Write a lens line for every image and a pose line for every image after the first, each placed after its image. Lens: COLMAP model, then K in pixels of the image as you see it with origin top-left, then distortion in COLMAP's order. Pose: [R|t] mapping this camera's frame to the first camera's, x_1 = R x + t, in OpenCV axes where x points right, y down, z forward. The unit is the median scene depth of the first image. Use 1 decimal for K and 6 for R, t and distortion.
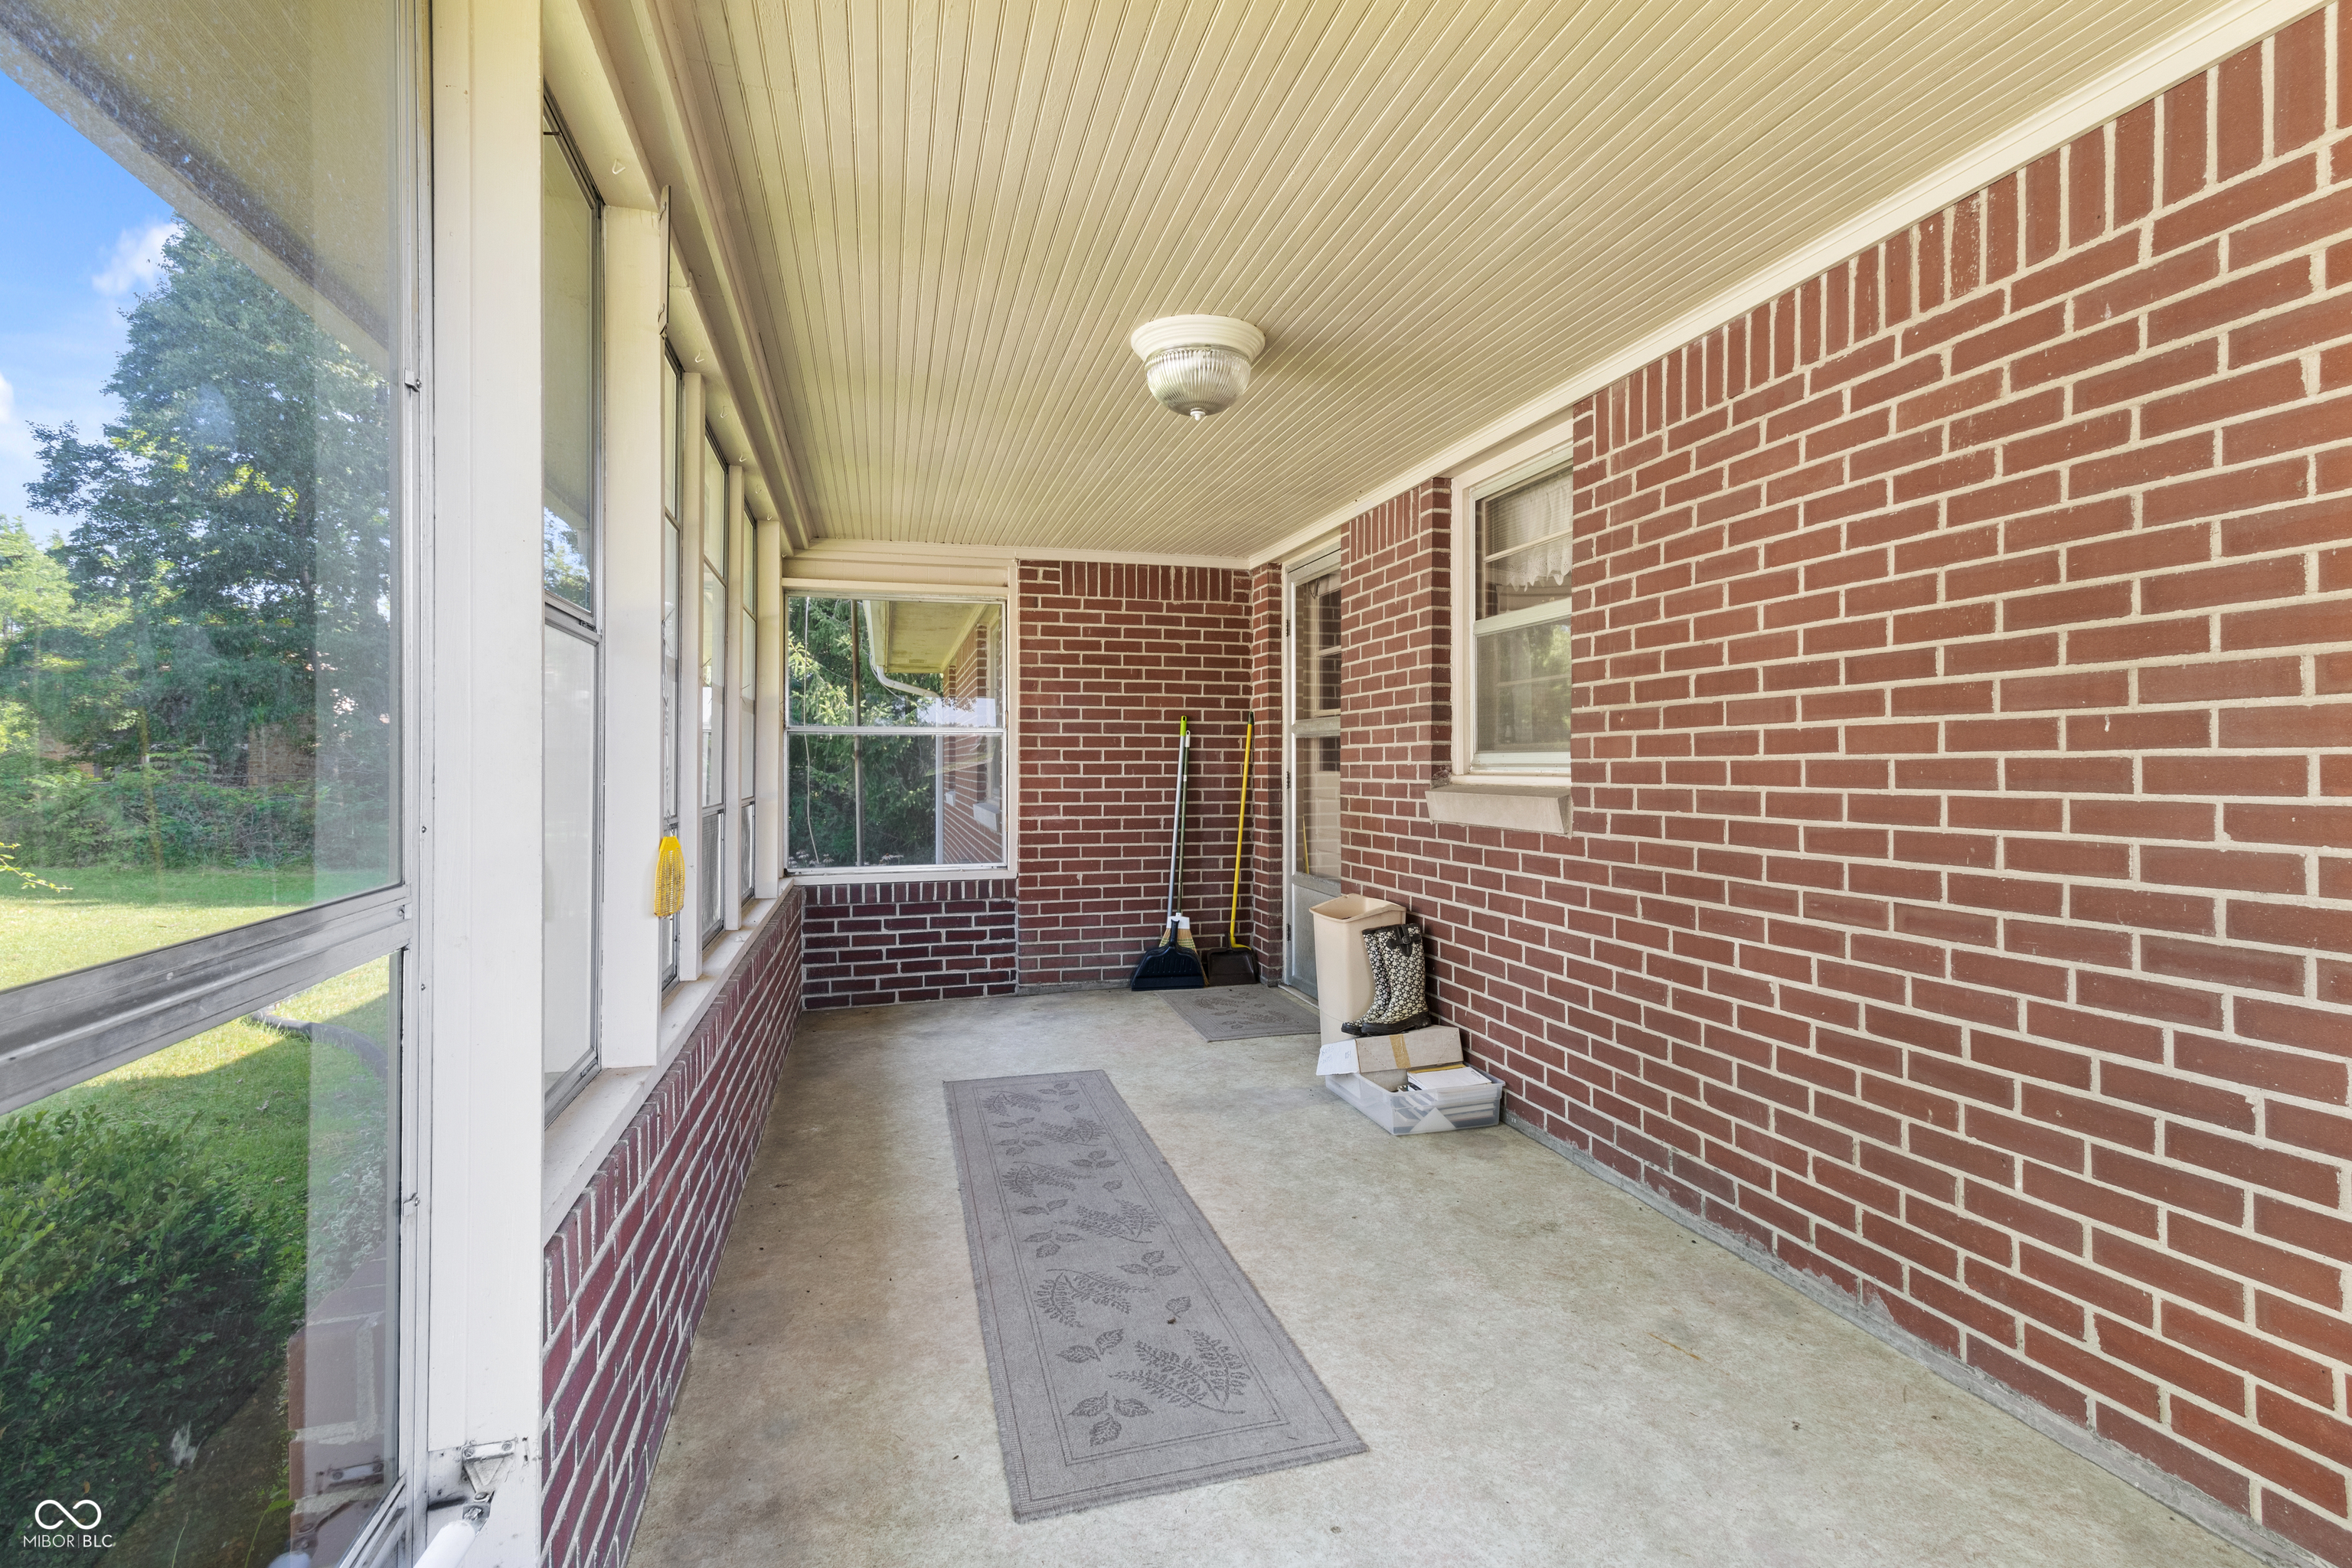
lens RADIAL K [[1113.1, 0, 1224.9], [0, 1113.1, 763.3], [0, 0, 1]] dist [0.006576, 0.000283]
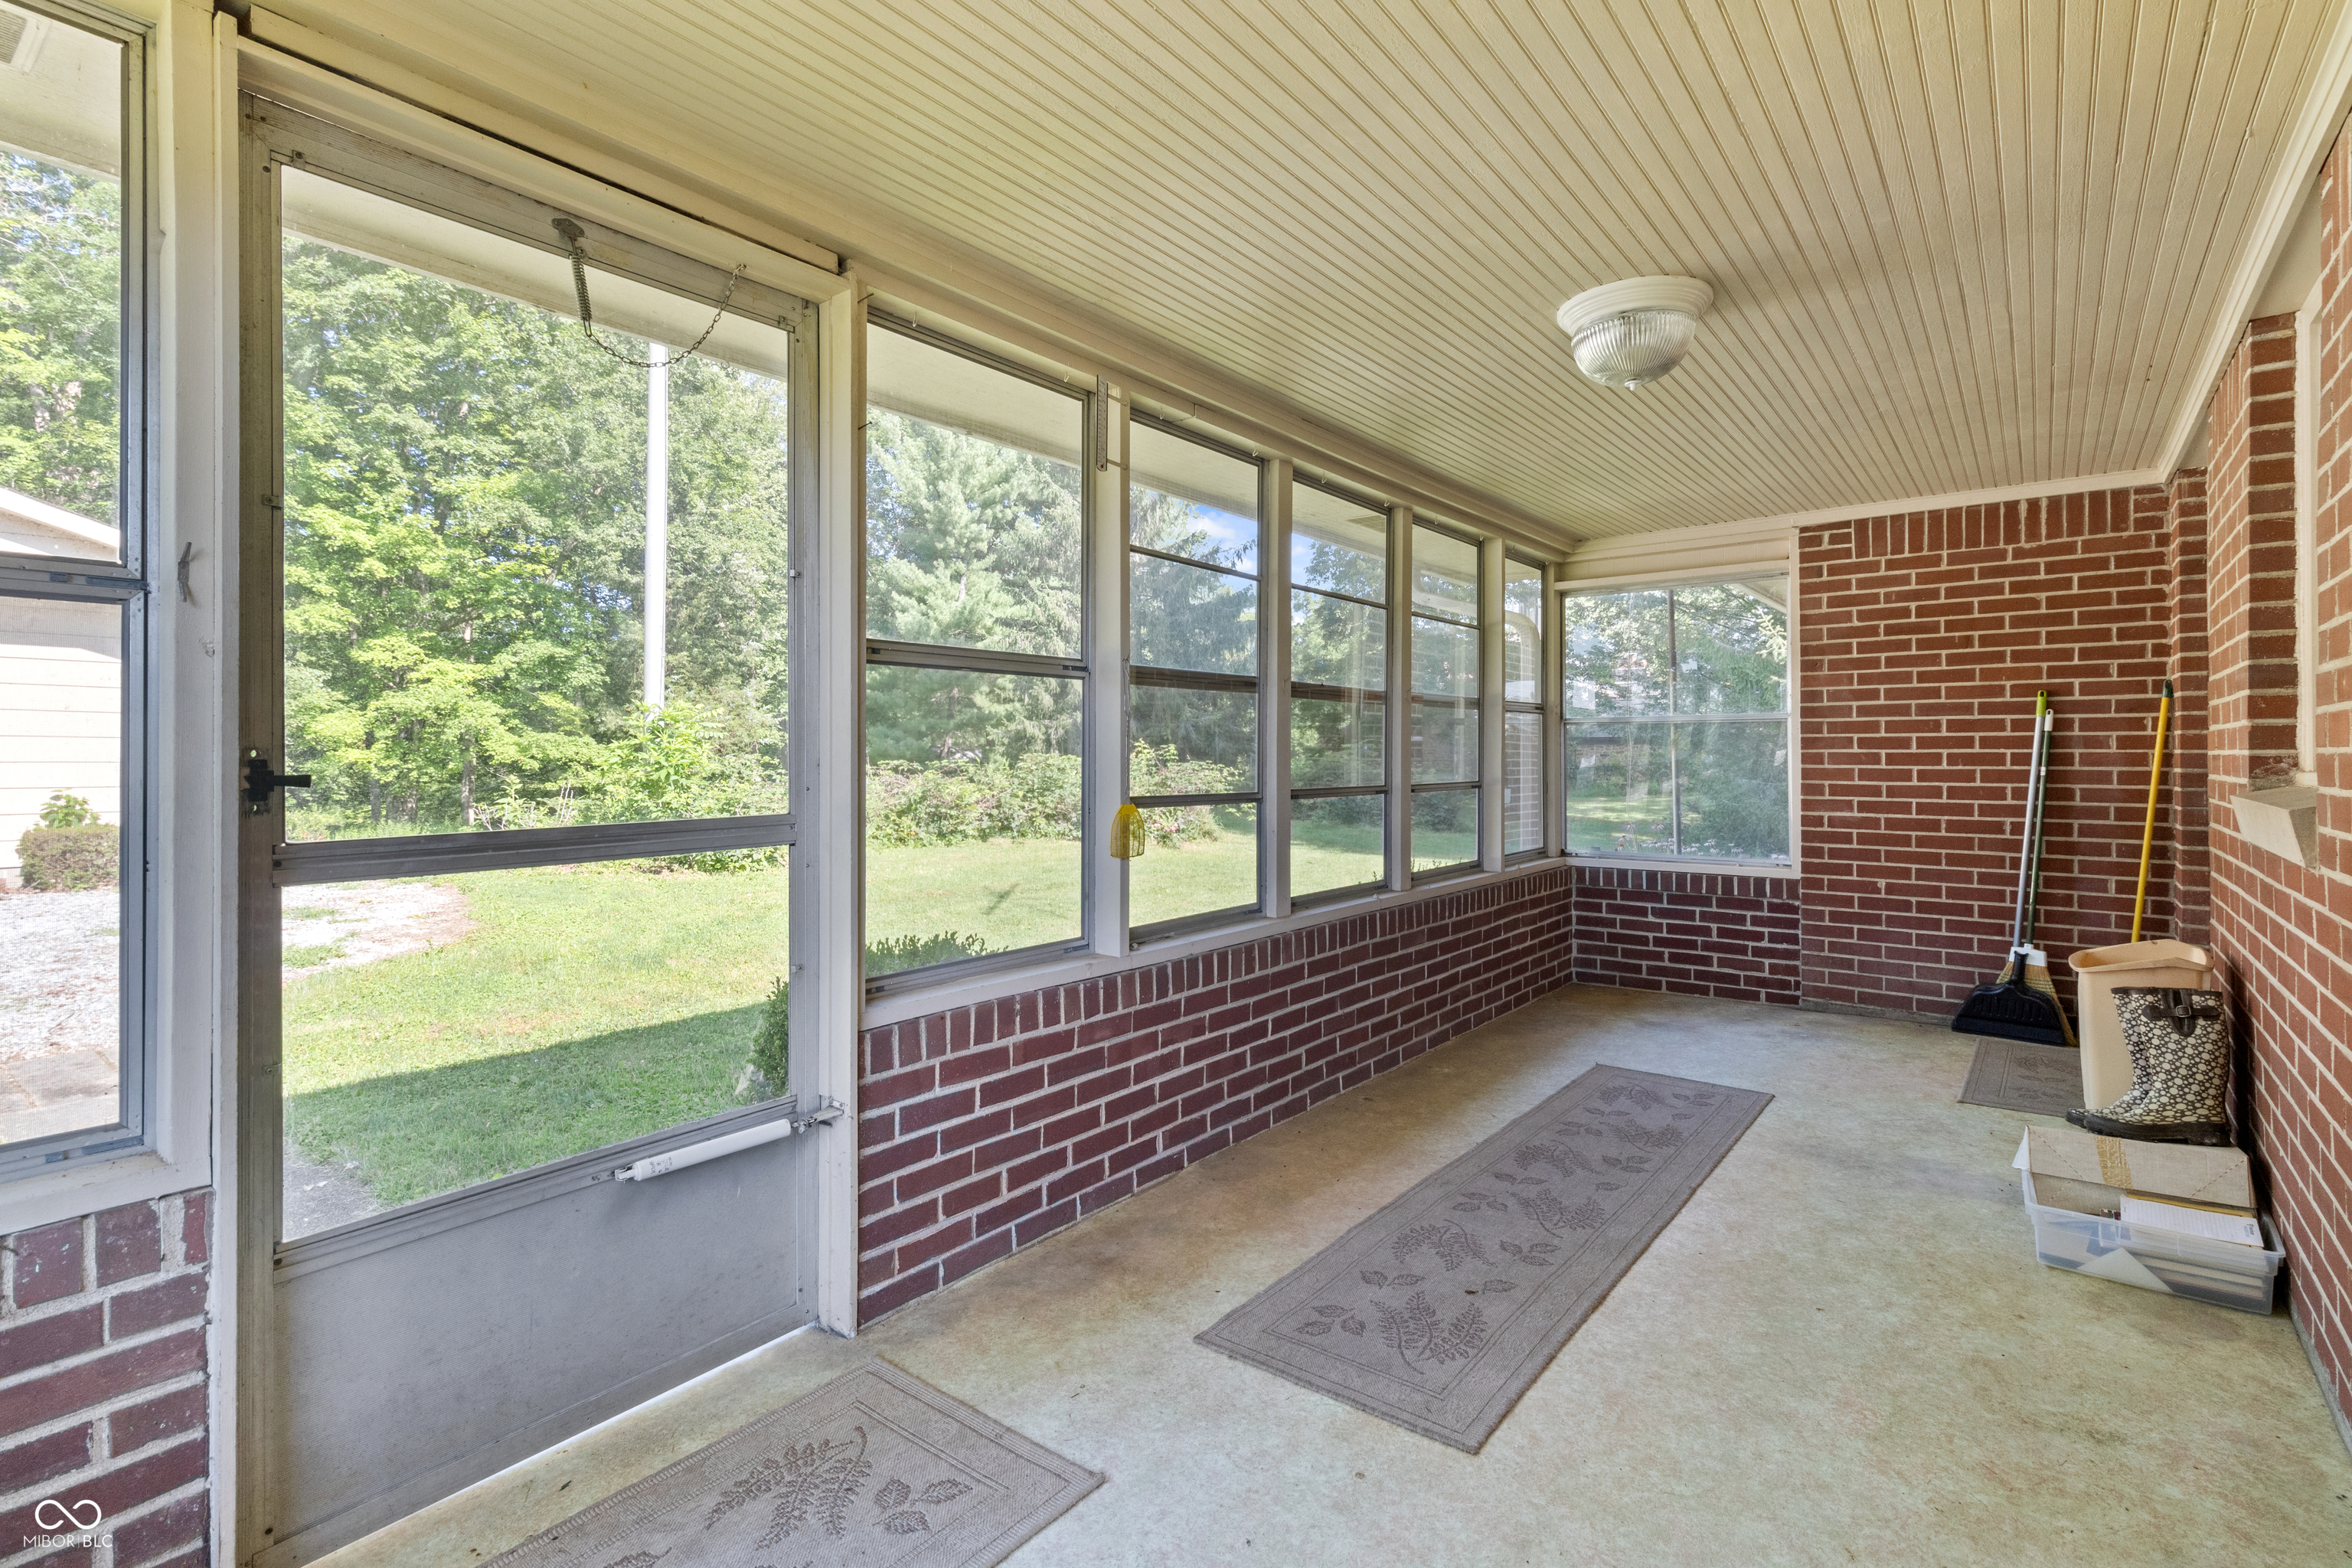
lens RADIAL K [[1097.2, 0, 1181.3], [0, 1097.2, 752.0], [0, 0, 1]] dist [-0.001561, -0.000442]
pose [[0.572735, -0.000485, -0.819740, 0.266018], [0.002237, 0.999997, 0.000971, -0.002240], [0.819737, -0.002390, 0.572735, 0.080691]]
